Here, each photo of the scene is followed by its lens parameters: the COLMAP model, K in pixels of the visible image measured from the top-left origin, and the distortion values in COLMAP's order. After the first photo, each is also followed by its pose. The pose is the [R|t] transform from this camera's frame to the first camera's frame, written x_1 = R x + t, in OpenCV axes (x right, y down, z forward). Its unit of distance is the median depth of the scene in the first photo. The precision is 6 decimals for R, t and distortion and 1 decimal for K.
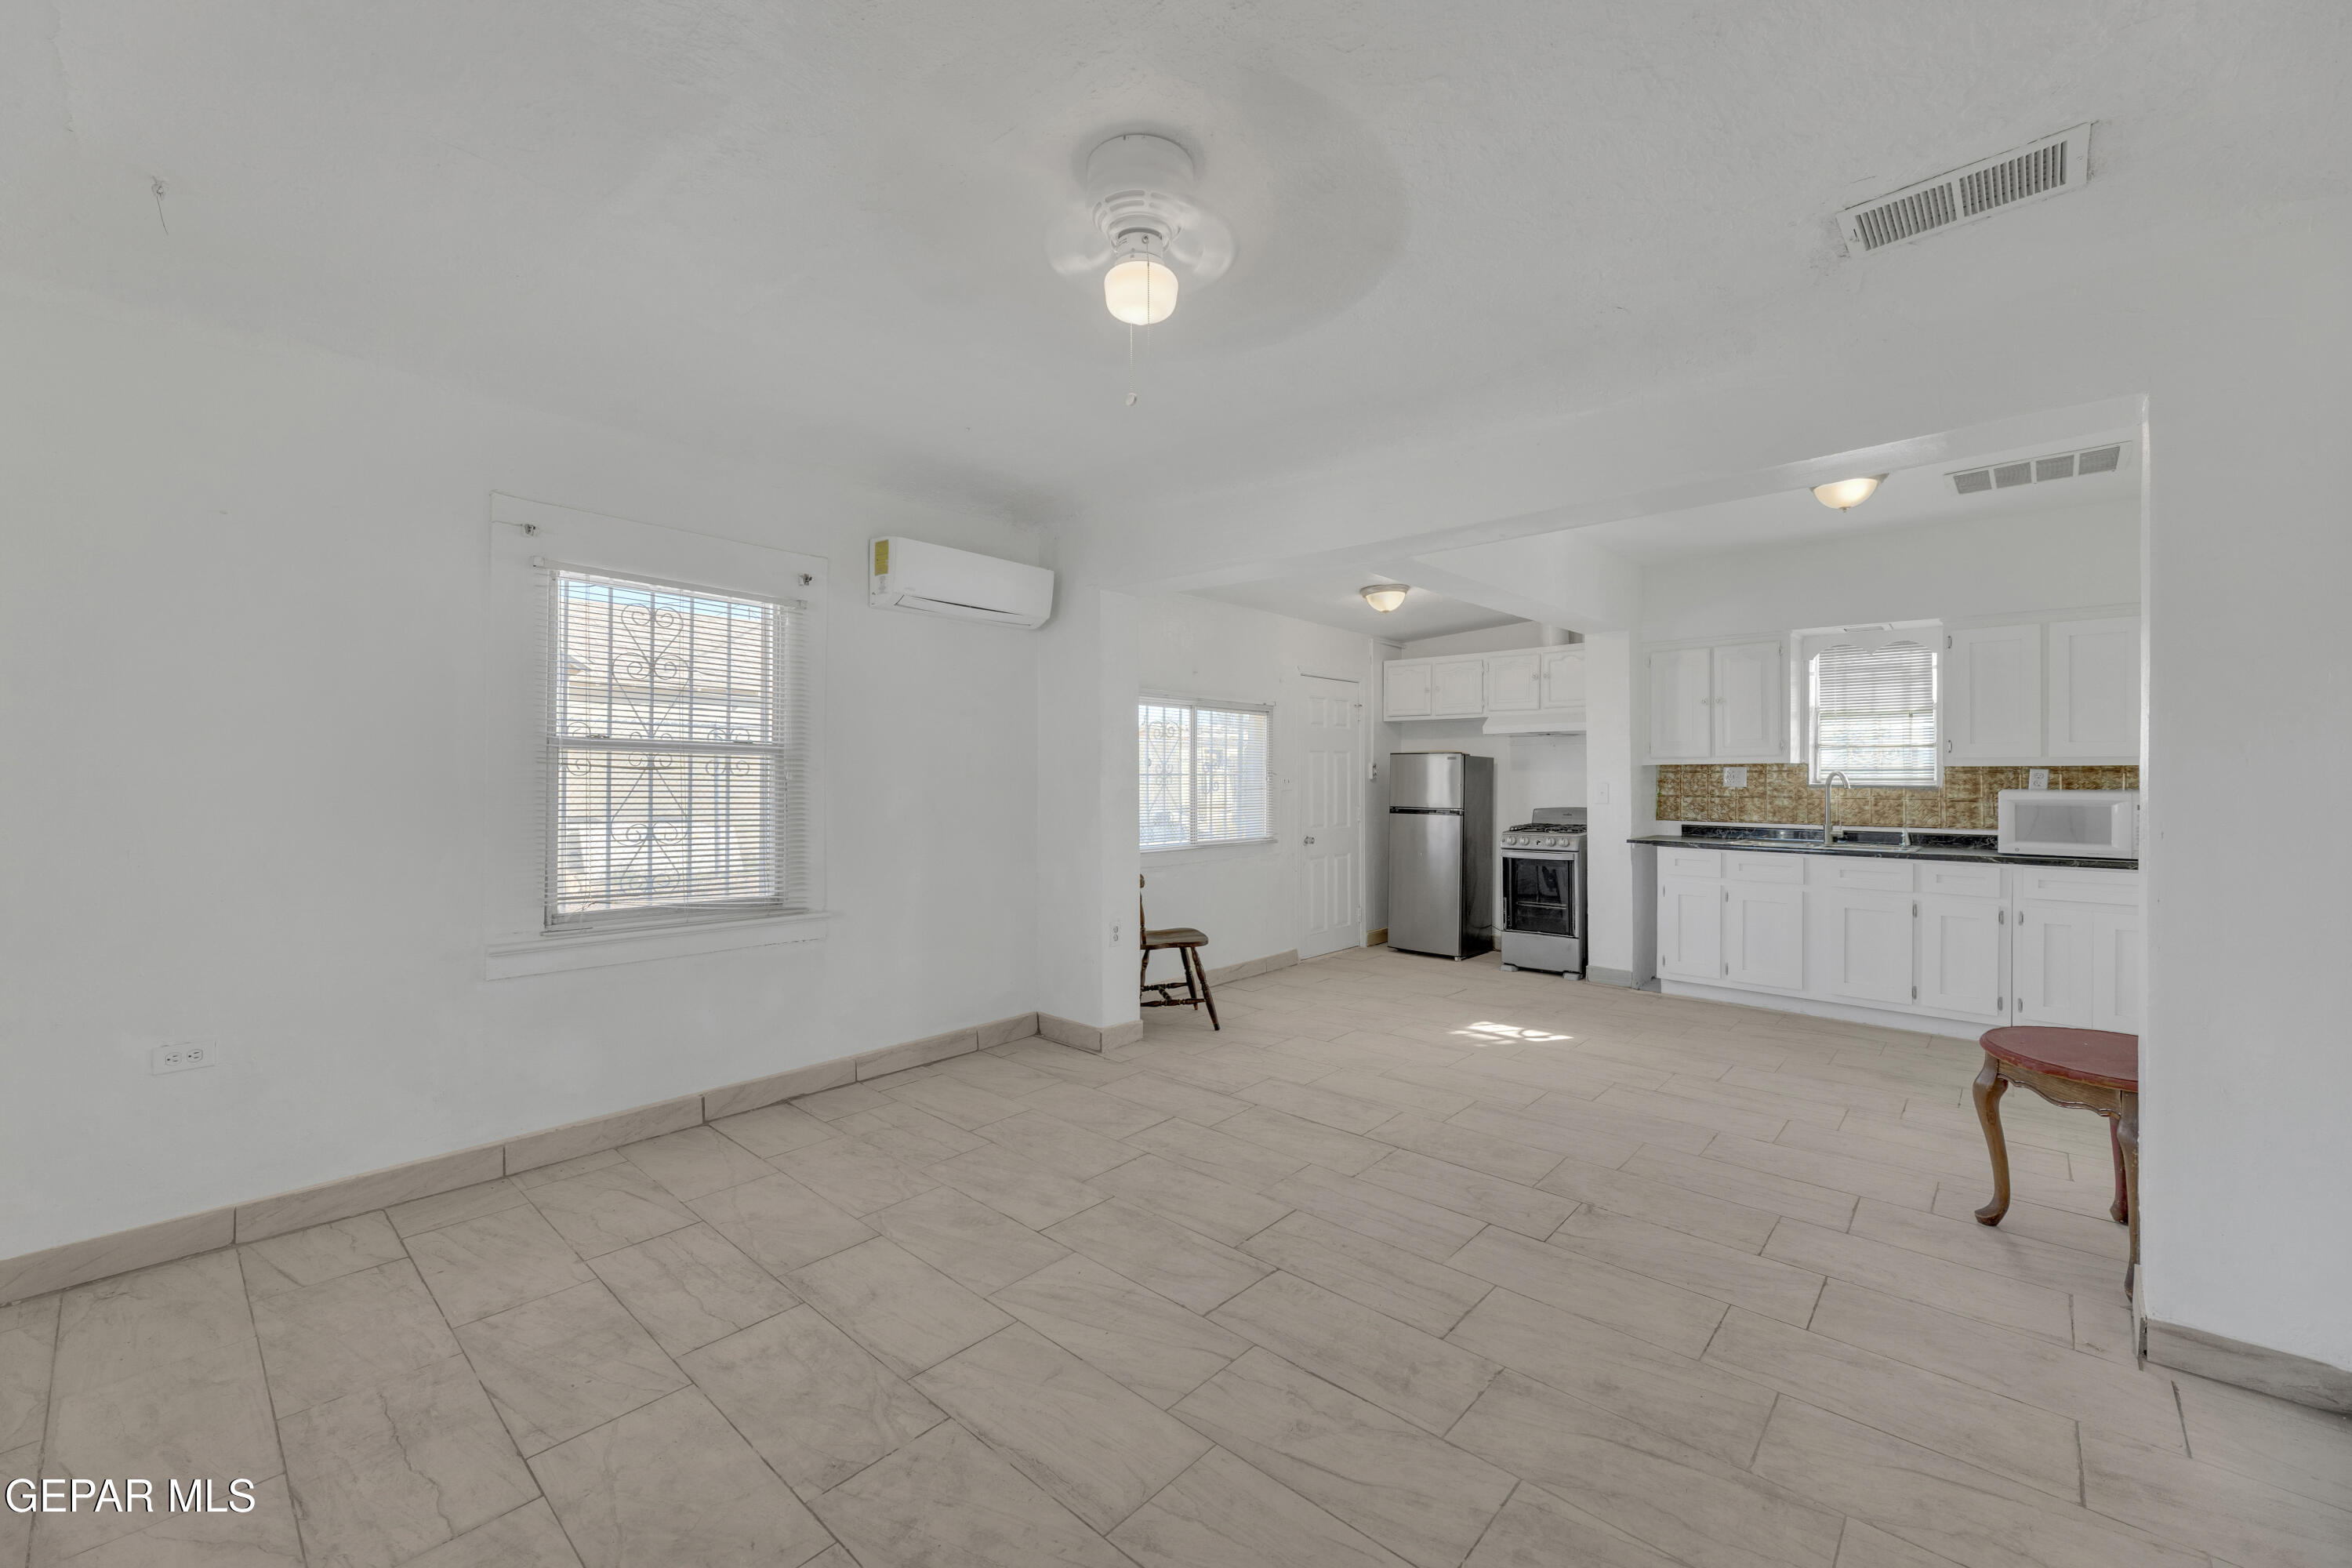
lens RADIAL K [[936.3, 0, 1155.3], [0, 936.3, 775.9], [0, 0, 1]] dist [-0.006016, 0.001492]
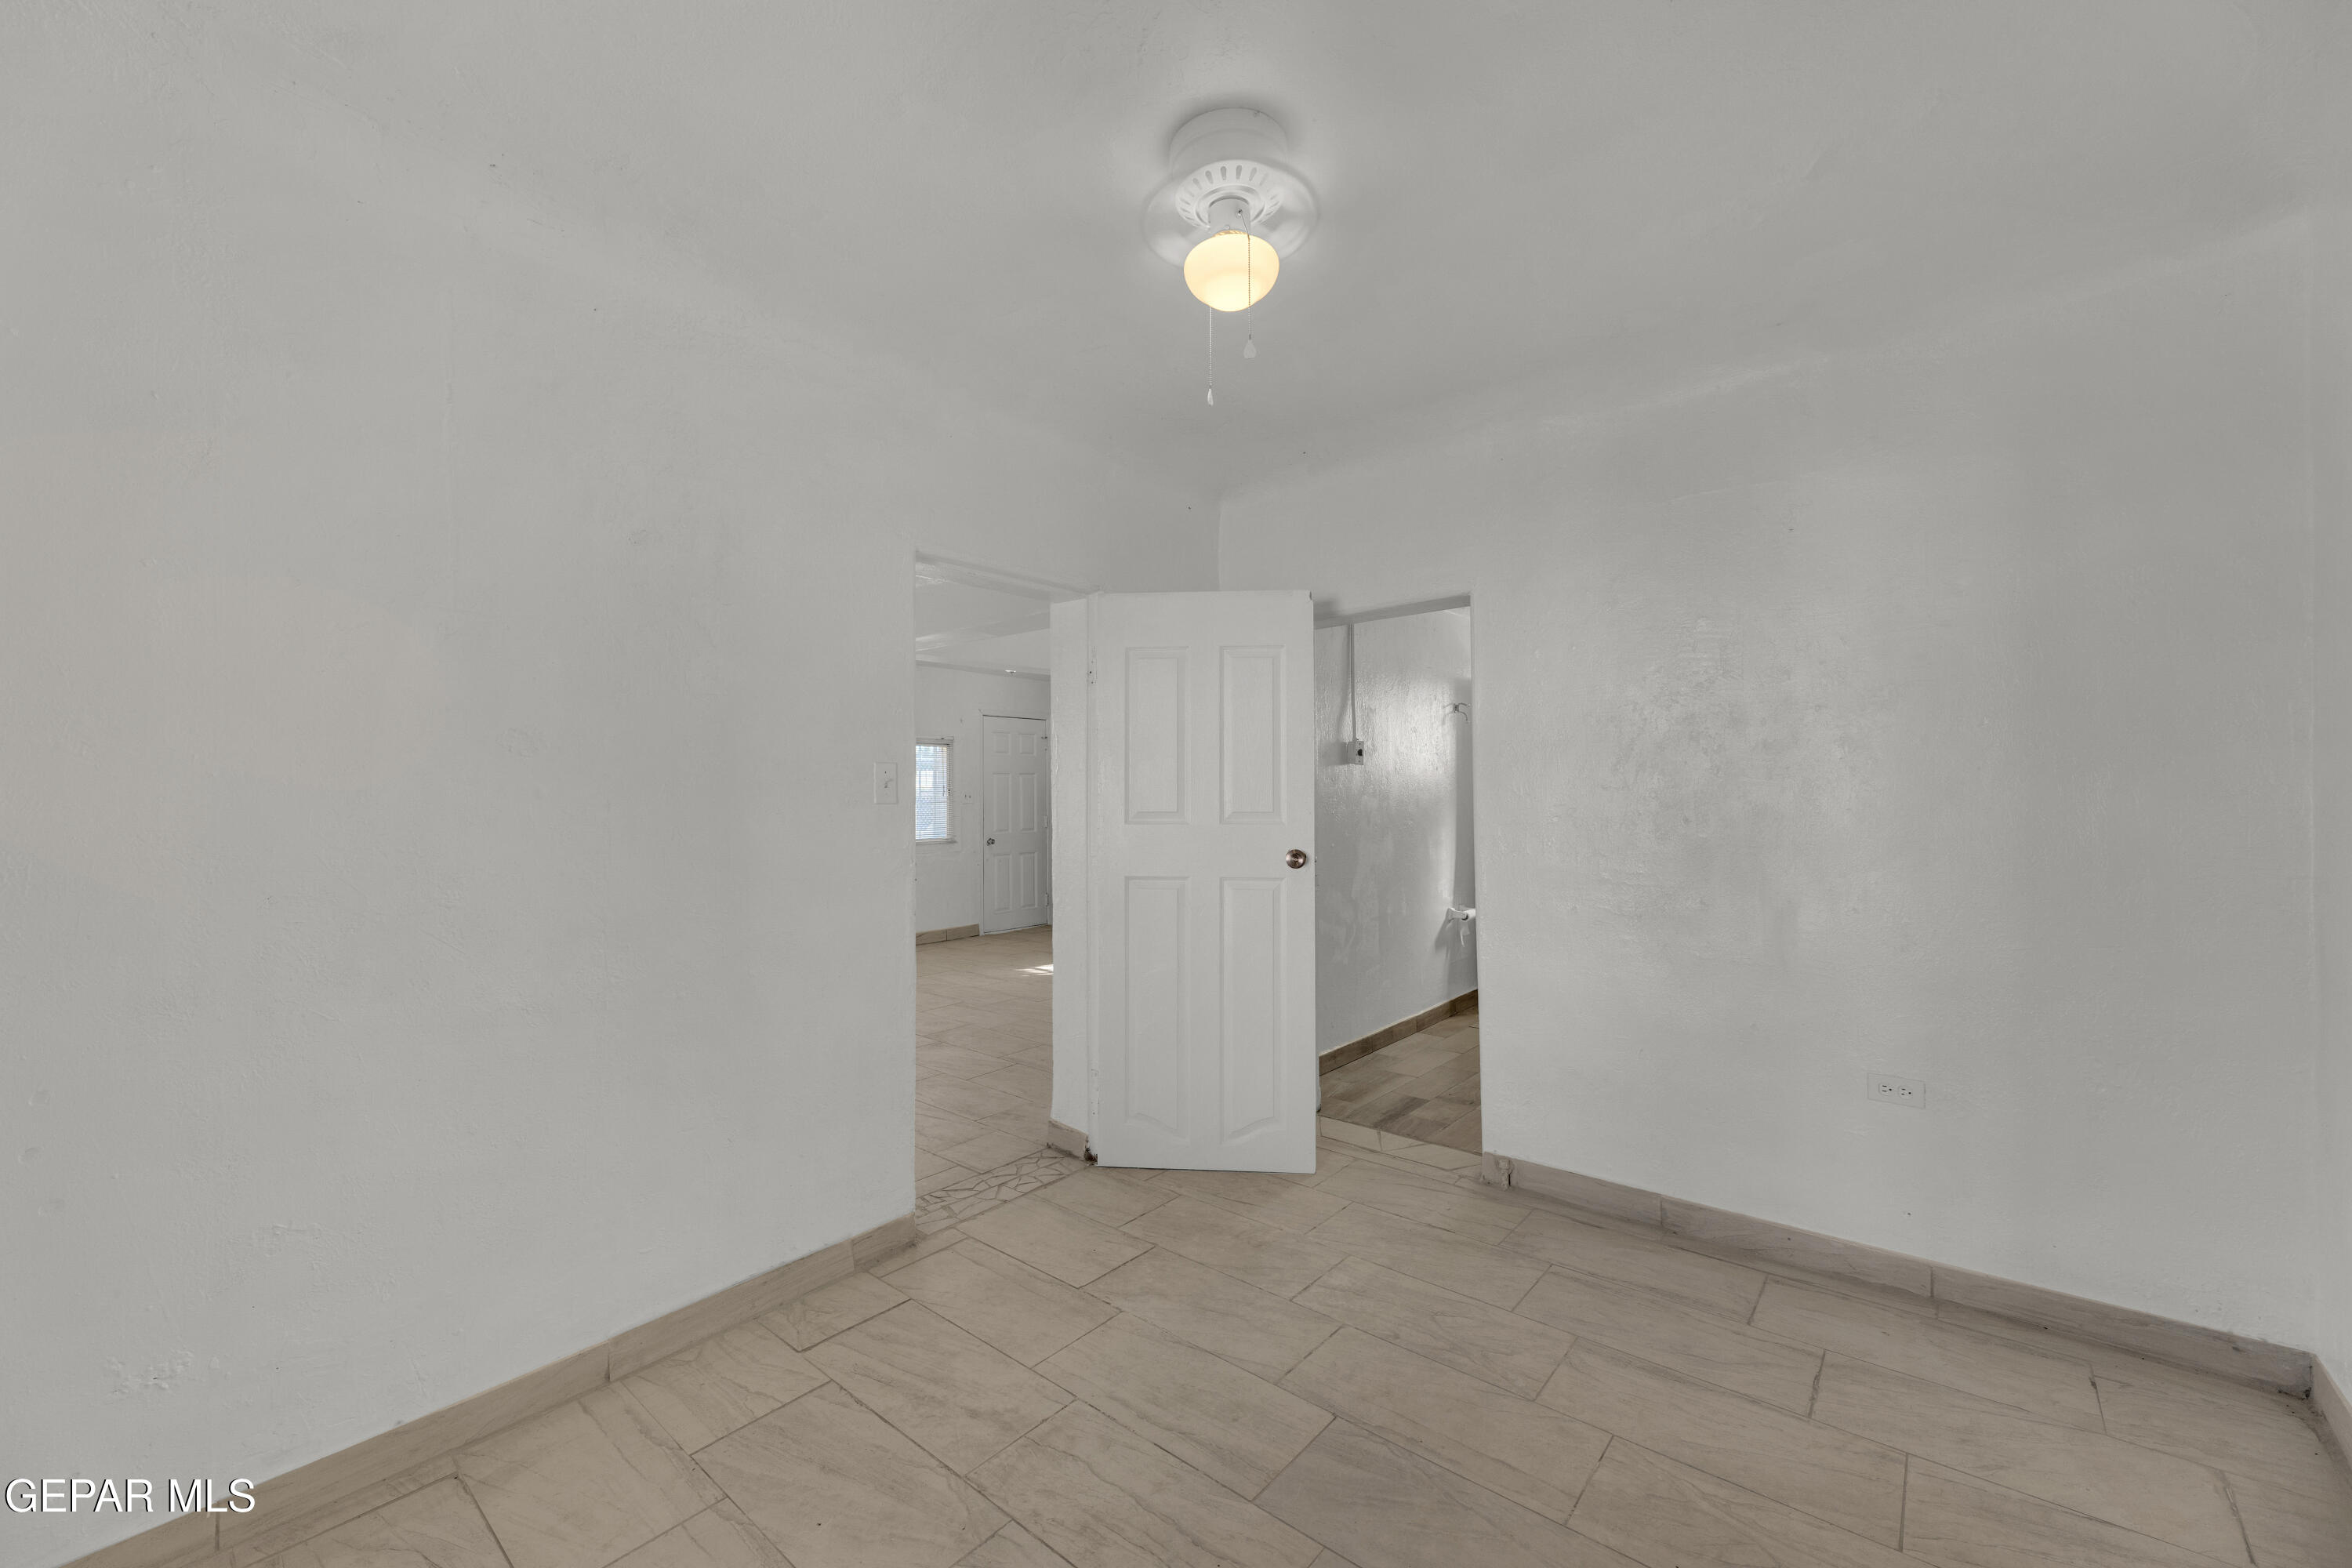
lens RADIAL K [[936.3, 0, 1174.6], [0, 936.3, 782.2], [0, 0, 1]] dist [-0.006016, 0.001492]
pose [[0.998410, 0.004874, 0.056152, 0.426380], [-0.004282, 0.999934, -0.010659, -0.002622], [-0.056200, 0.010401, 0.998365, -0.411344]]
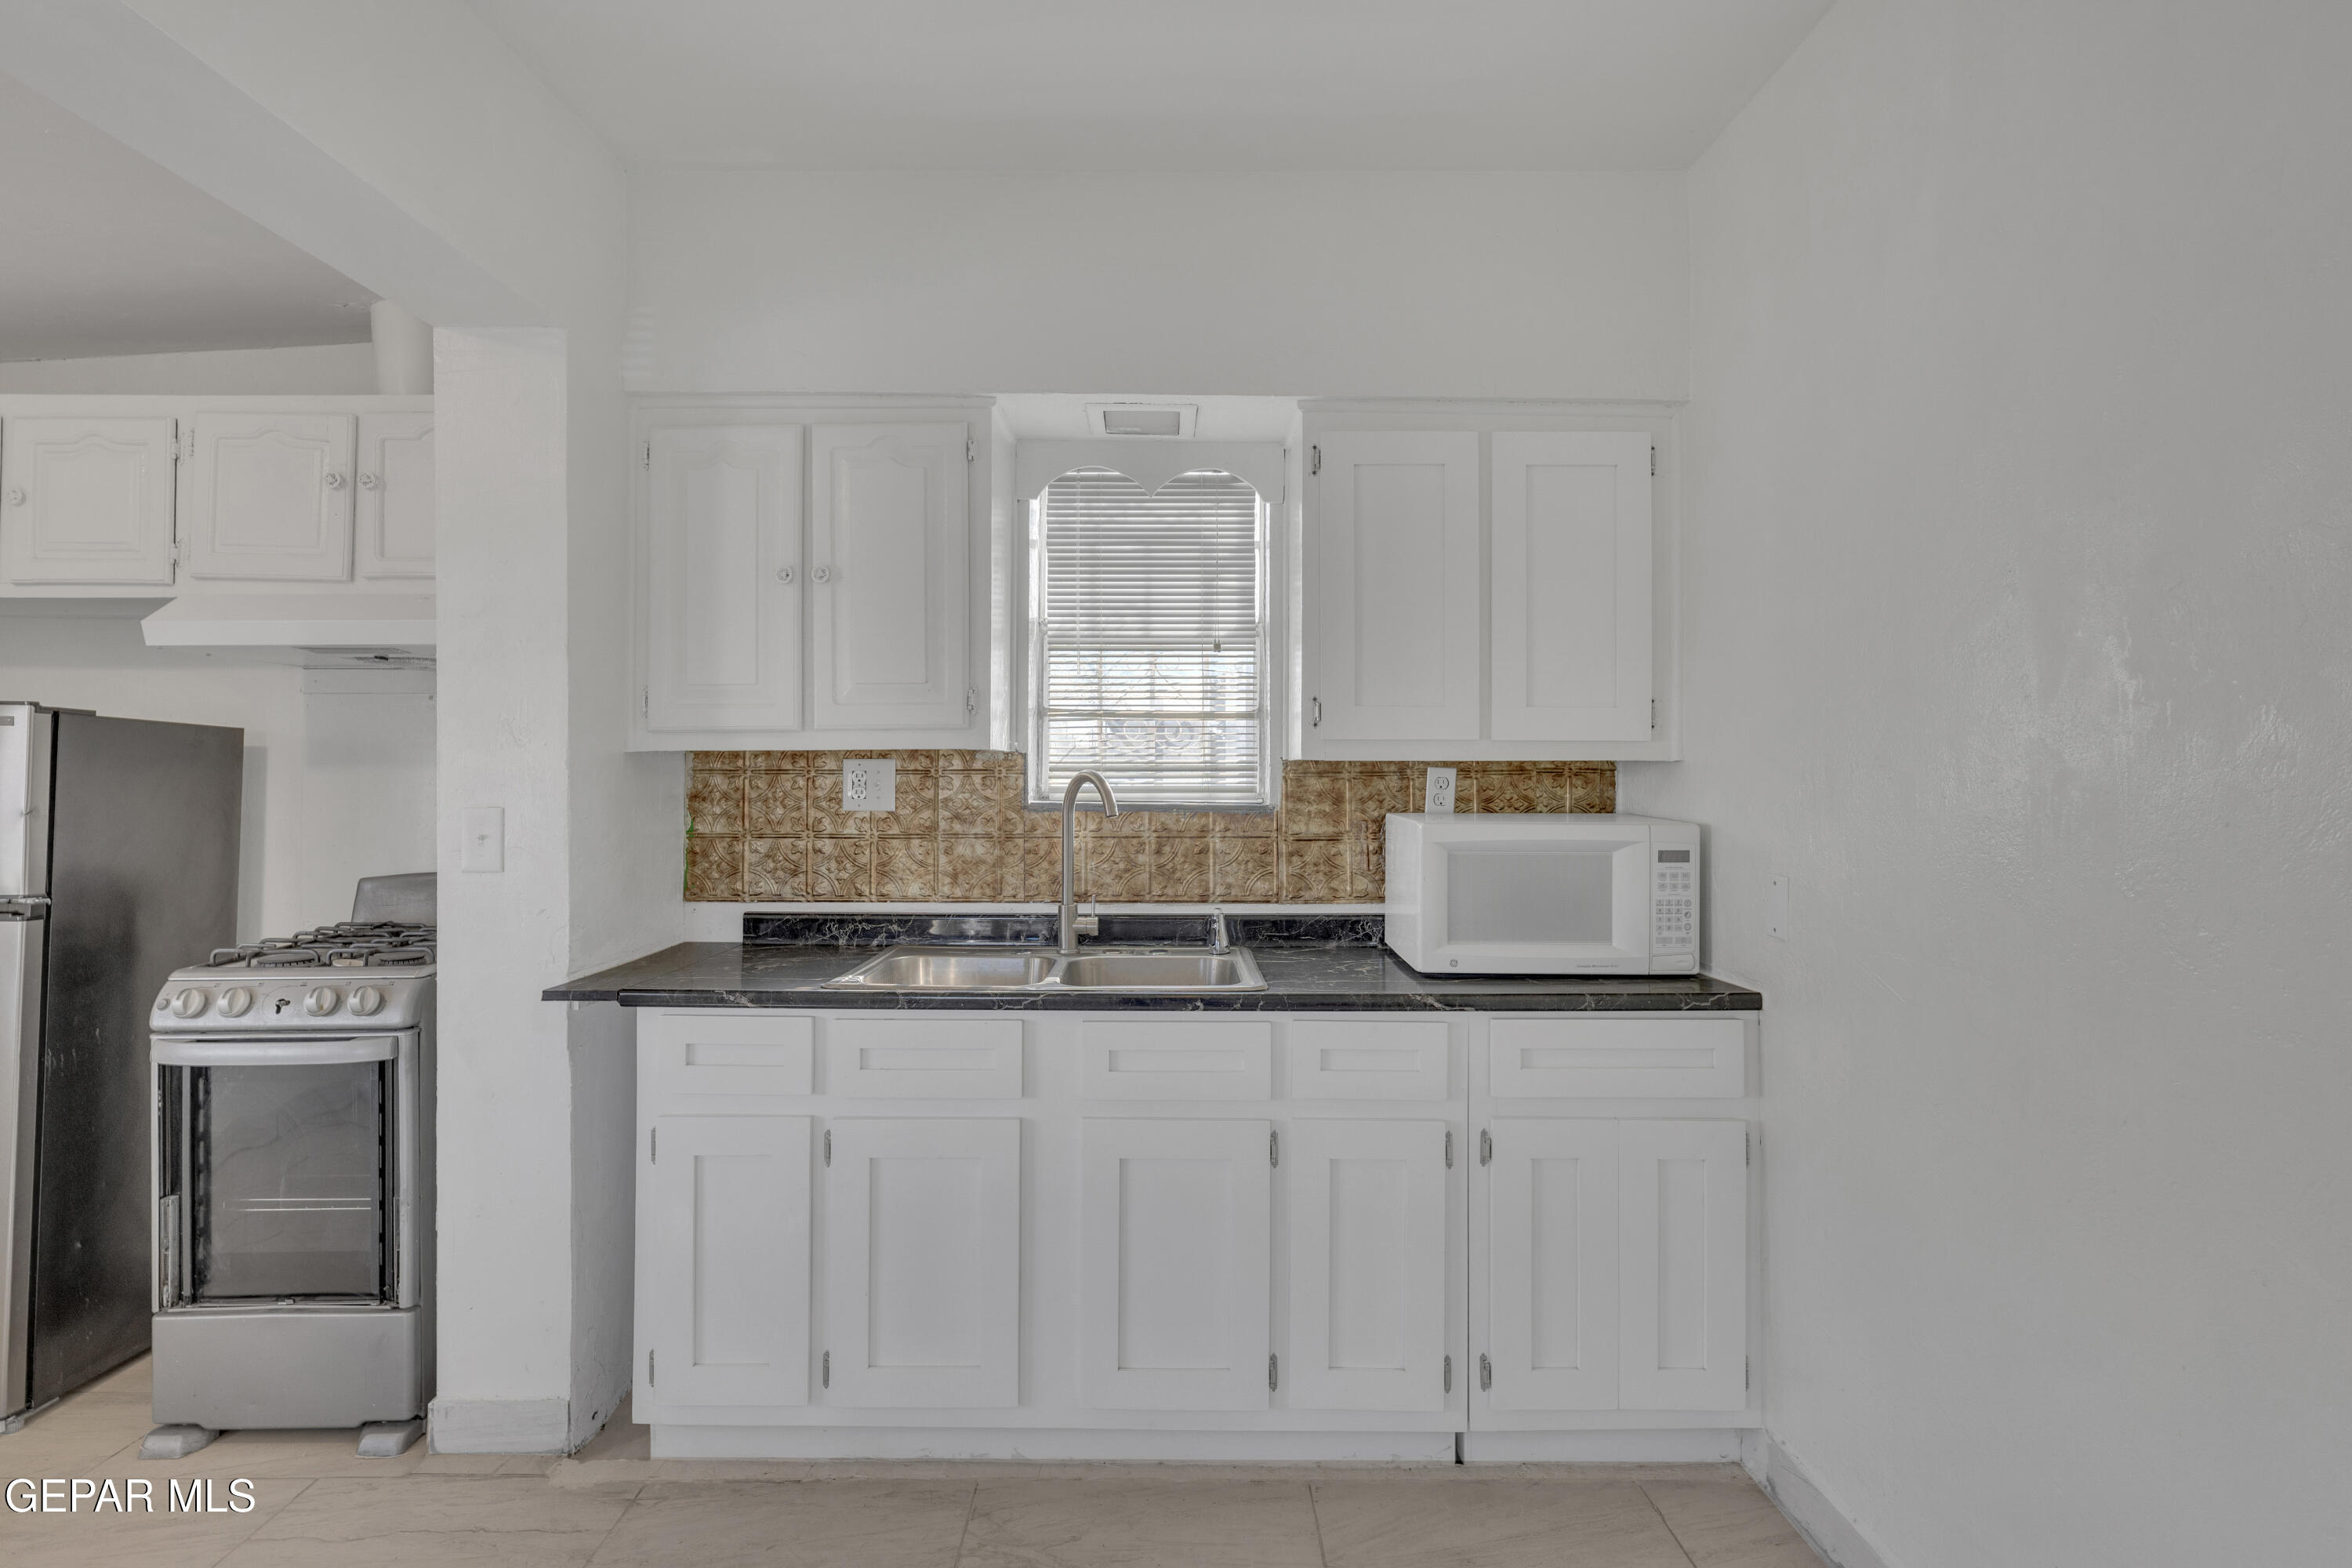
lens RADIAL K [[1180.7, 0, 1179.3], [0, 1180.7, 763.0], [0, 0, 1]] dist [0.001087, 0.000691]
pose [[0.723173, 0.010216, 0.690592, 0.411372], [-0.001181, 0.999907, -0.013555, -0.001831], [-0.690666, 0.008987, 0.723118, 0.610563]]
